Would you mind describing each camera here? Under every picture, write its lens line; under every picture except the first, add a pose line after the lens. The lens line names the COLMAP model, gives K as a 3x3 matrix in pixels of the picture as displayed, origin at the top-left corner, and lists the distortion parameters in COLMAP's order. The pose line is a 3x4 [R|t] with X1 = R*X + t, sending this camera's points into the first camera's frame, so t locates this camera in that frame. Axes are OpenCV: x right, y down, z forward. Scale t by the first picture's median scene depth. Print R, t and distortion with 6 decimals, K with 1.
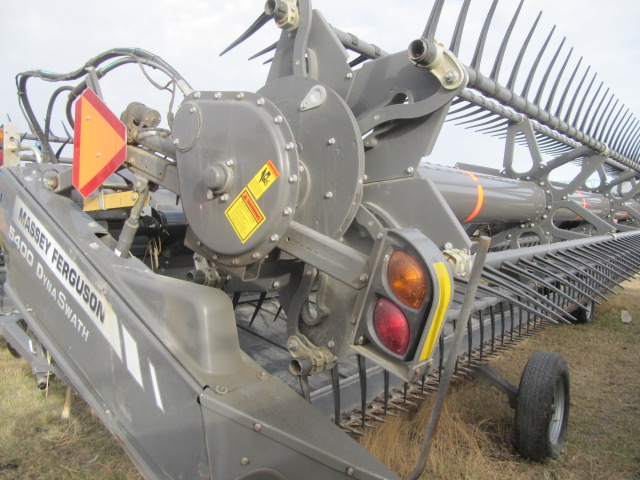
lens RADIAL K [[514.9, 0, 320.3], [0, 514.9, 238.6], [0, 0, 1]] dist [-0.042132, 0.003569]
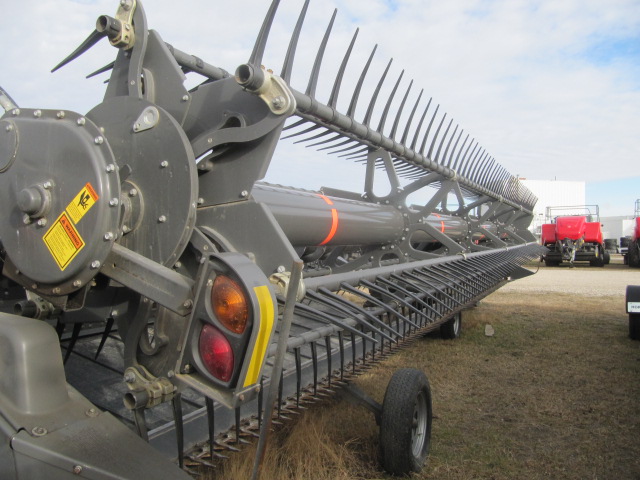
lens RADIAL K [[514.9, 0, 322.5], [0, 514.9, 240.0], [0, 0, 1]] dist [-0.042132, 0.003569]
pose [[0.978884, -0.010987, 0.204121, 0.110192], [0.019871, 0.998940, -0.041524, 0.000842], [-0.203449, 0.044704, 0.978065, -0.002513]]
